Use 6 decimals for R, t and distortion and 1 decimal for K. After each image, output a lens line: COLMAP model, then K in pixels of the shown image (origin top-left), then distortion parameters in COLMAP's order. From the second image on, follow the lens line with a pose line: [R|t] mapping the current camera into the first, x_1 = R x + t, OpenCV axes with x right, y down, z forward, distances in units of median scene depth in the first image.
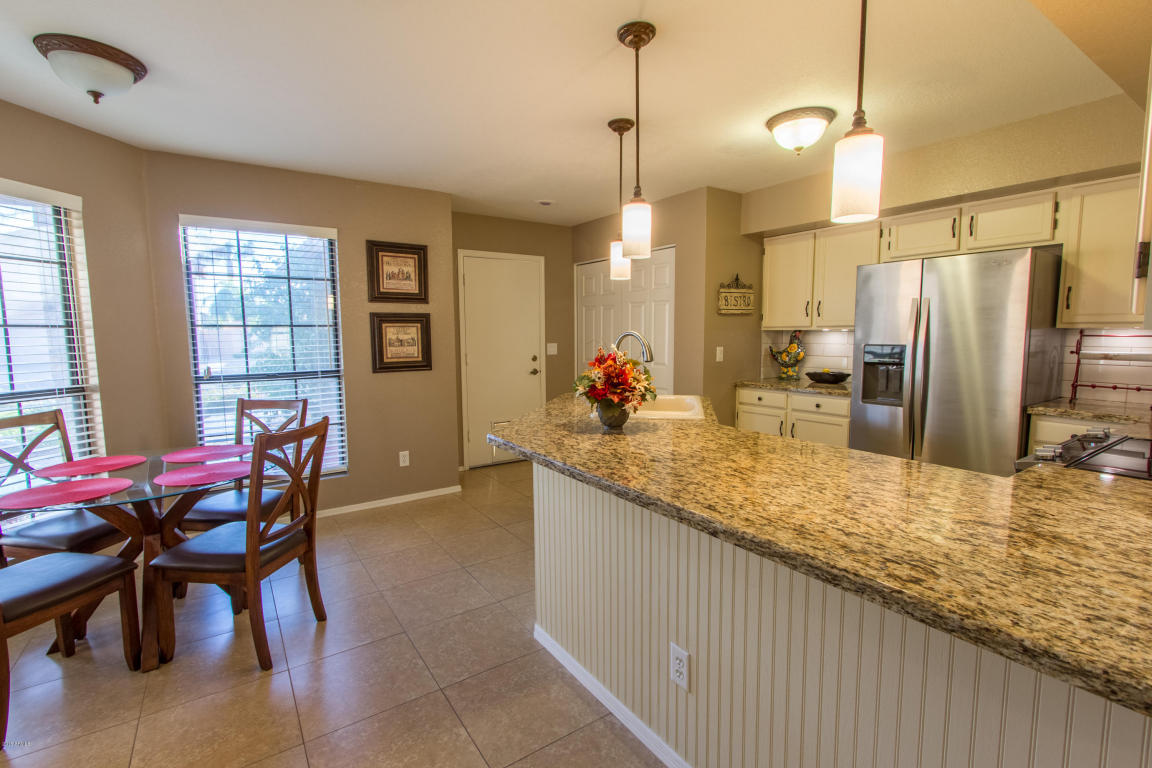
lens RADIAL K [[526.9, 0, 580.1], [0, 526.9, 383.4], [0, 0, 1]] dist [0.006249, -0.003109]
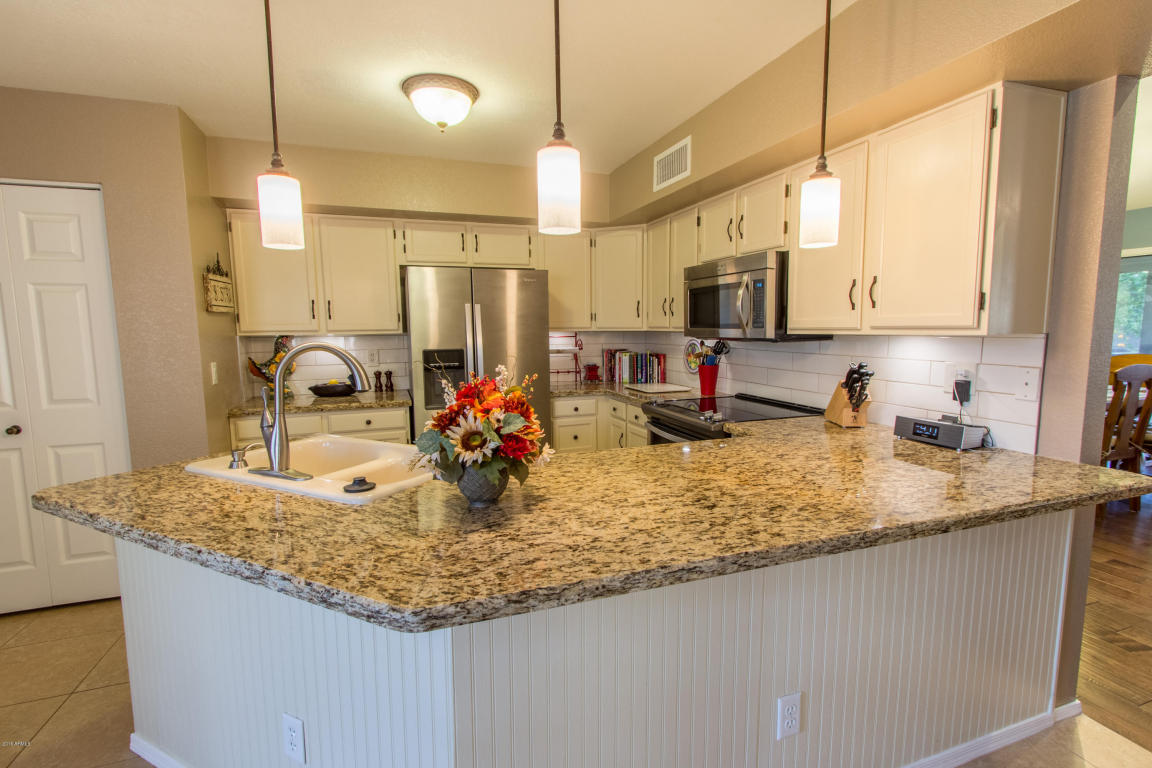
lens RADIAL K [[526.9, 0, 576.6], [0, 526.9, 386.1], [0, 0, 1]] dist [0.006249, -0.003109]
pose [[0.258048, -0.105975, 0.960302, -0.562722], [0.104233, 0.991218, 0.081377, -0.101115], [-0.960493, 0.079096, 0.266828, 0.851309]]
